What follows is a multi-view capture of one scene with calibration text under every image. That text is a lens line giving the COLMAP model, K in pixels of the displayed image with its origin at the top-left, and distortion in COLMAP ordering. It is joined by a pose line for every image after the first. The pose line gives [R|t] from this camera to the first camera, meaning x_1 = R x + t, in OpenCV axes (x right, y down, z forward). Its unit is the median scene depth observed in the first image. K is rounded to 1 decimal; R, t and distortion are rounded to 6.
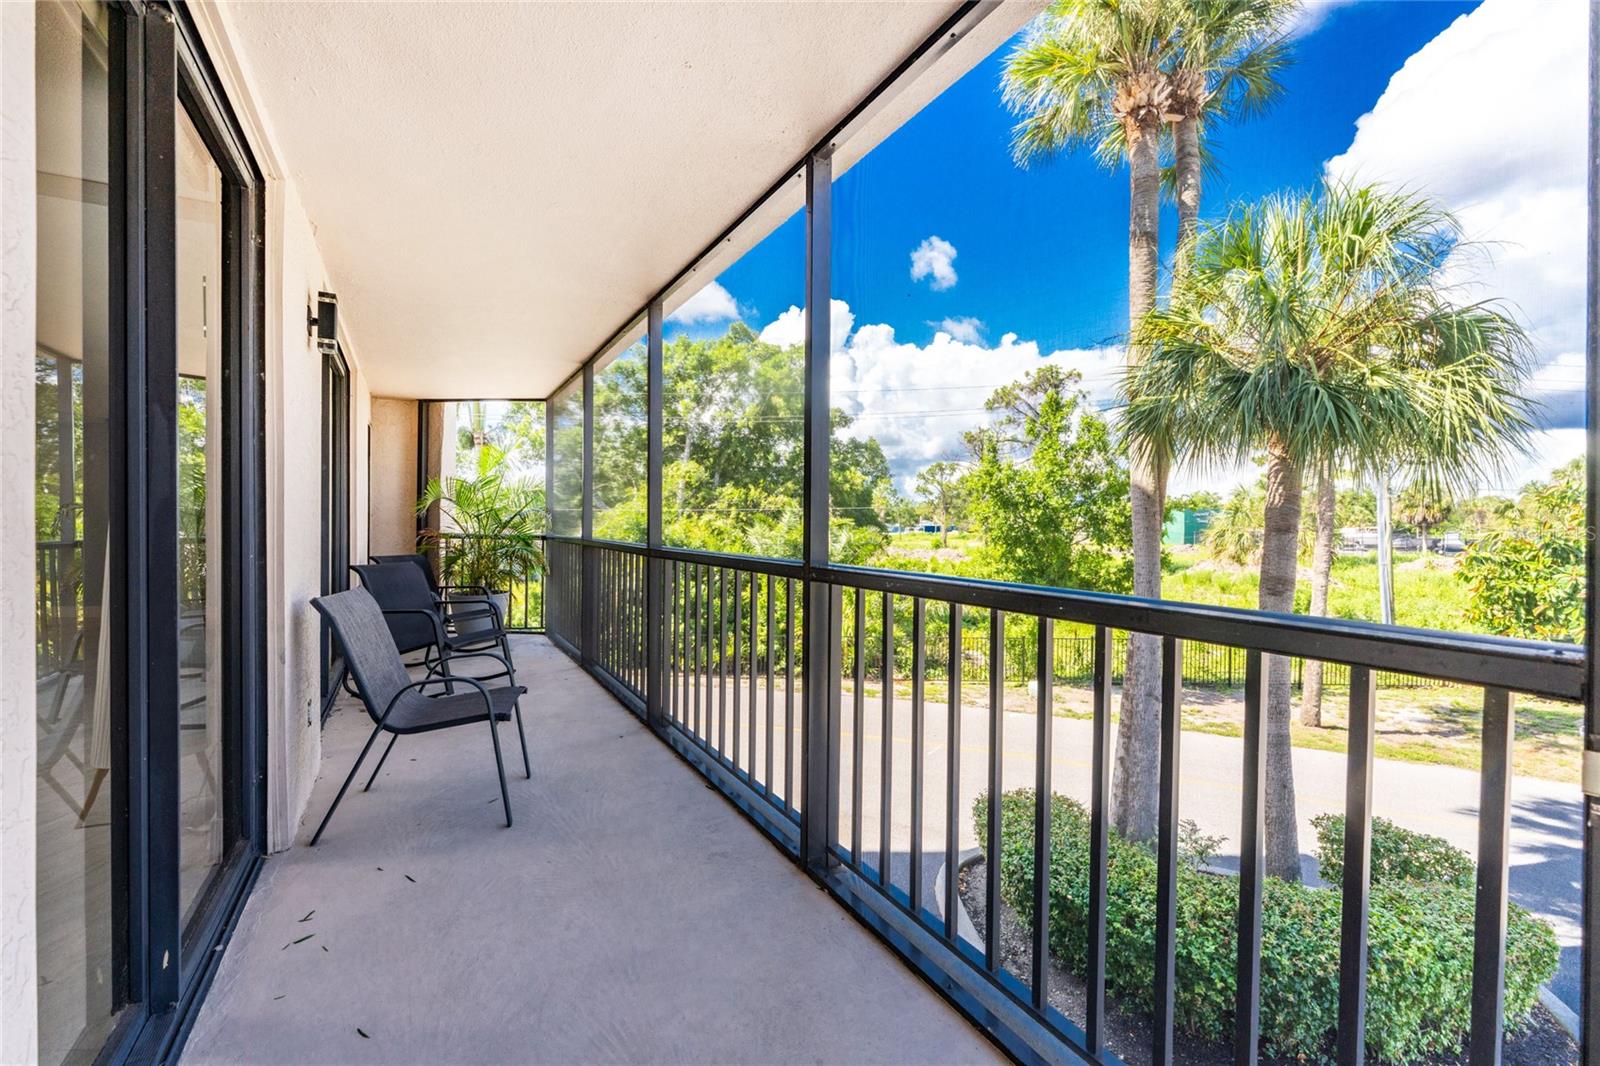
lens RADIAL K [[671.6, 0, 789.6], [0, 671.6, 531.2], [0, 0, 1]] dist [-0.001326, -0.000319]
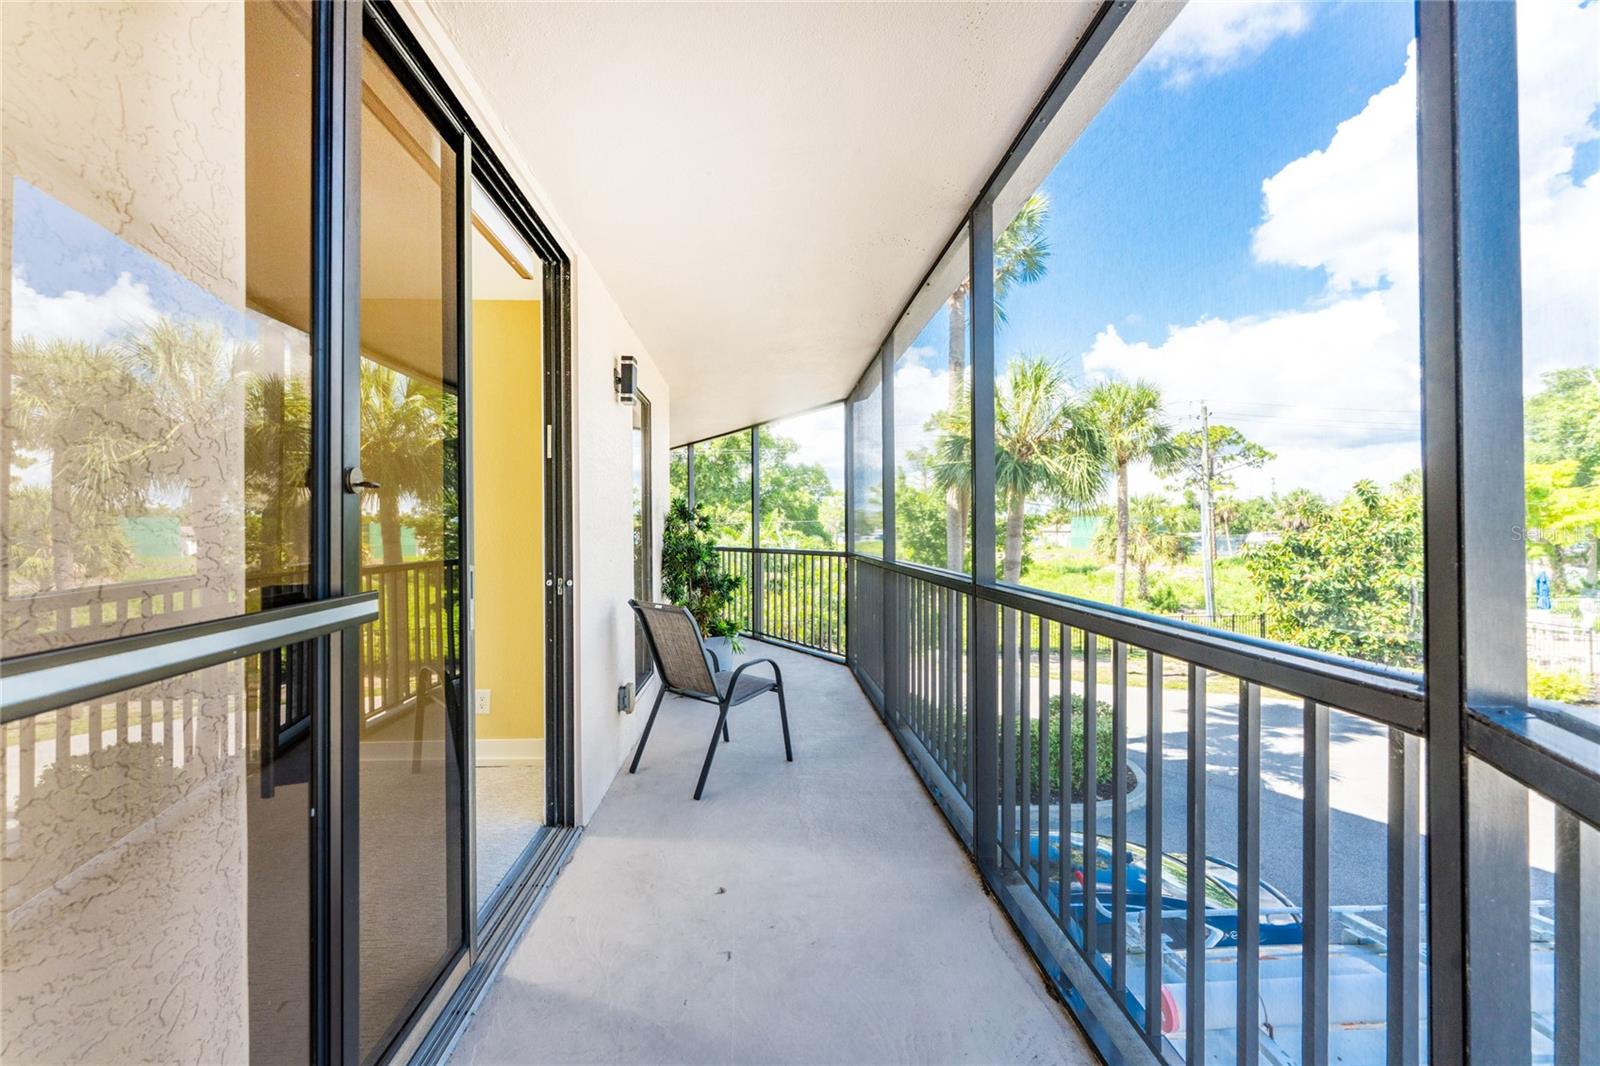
lens RADIAL K [[660.2, 0, 797.8], [0, 660.2, 517.7], [0, 0, 1]] dist [-0.000473, -0.000203]
pose [[0.997396, -0.009644, 0.071478, 0.001674], [0.012190, 0.999304, -0.035266, 0.002033], [-0.071088, 0.036045, 0.996819, -0.262524]]
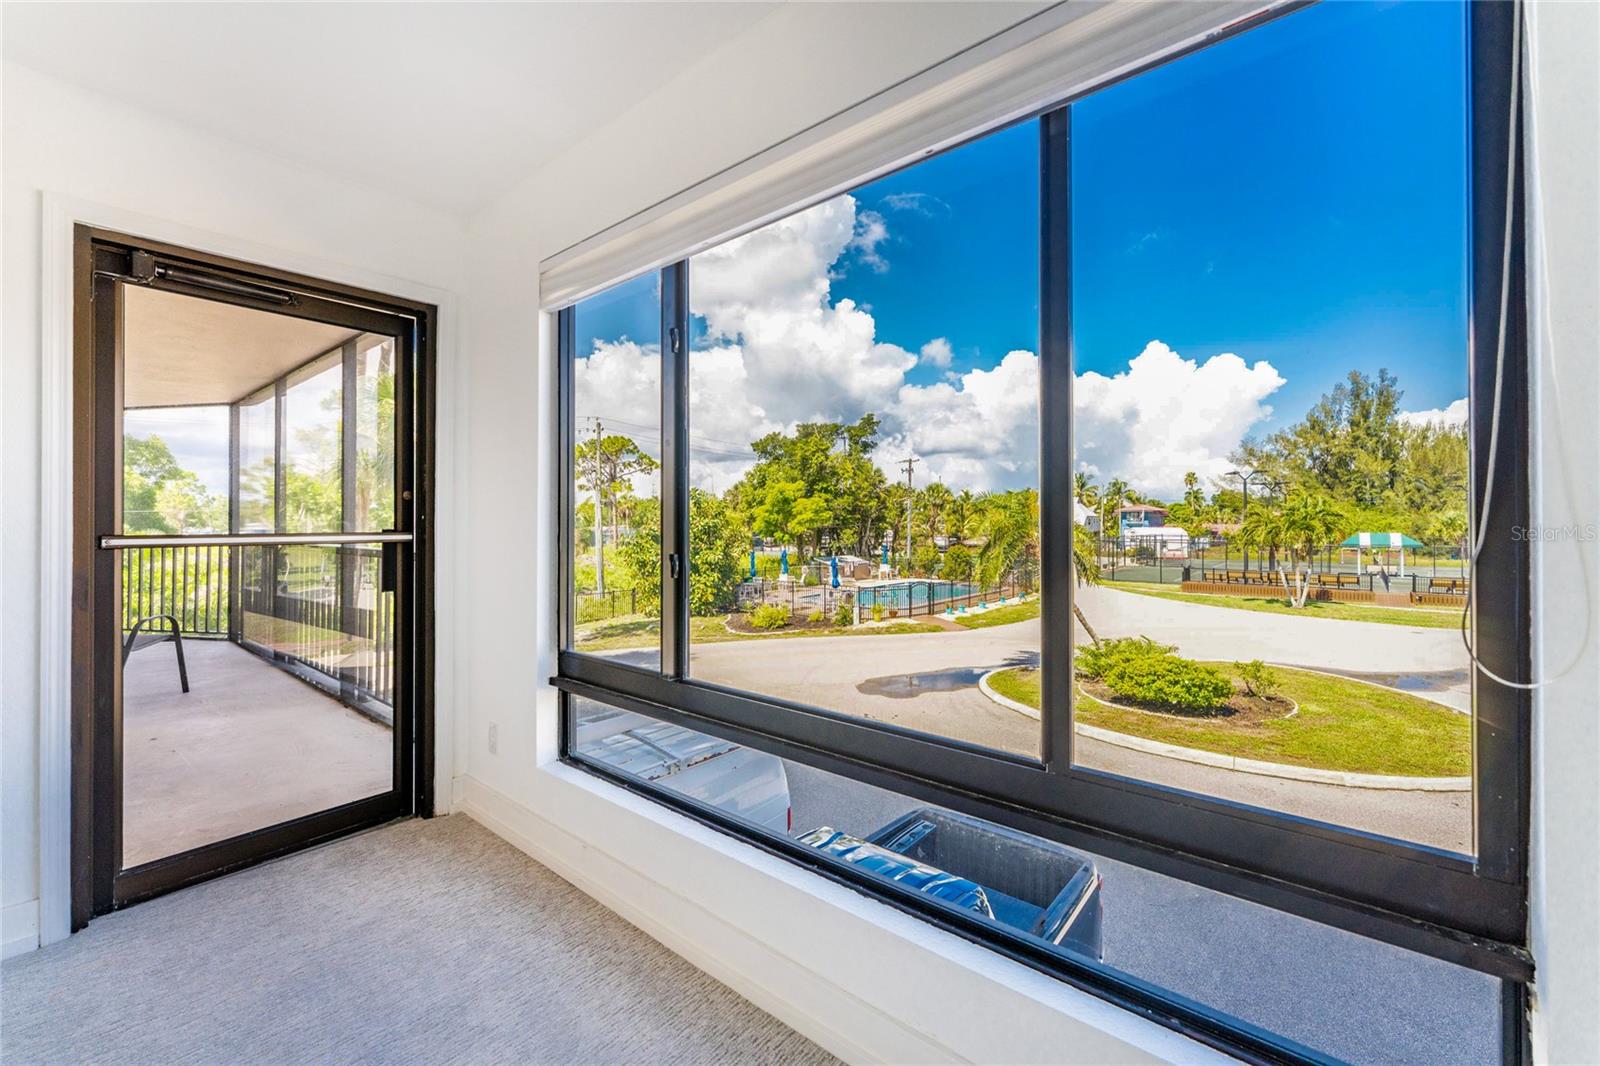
lens RADIAL K [[660.2, 0, 797.8], [0, 660.2, 517.7], [0, 0, 1]] dist [-0.000473, -0.000203]
pose [[0.632784, -0.001249, 0.774327, -0.036416], [0.018618, 0.999734, -0.013603, 0.006851], [-0.774104, 0.023024, 0.632639, -0.418575]]
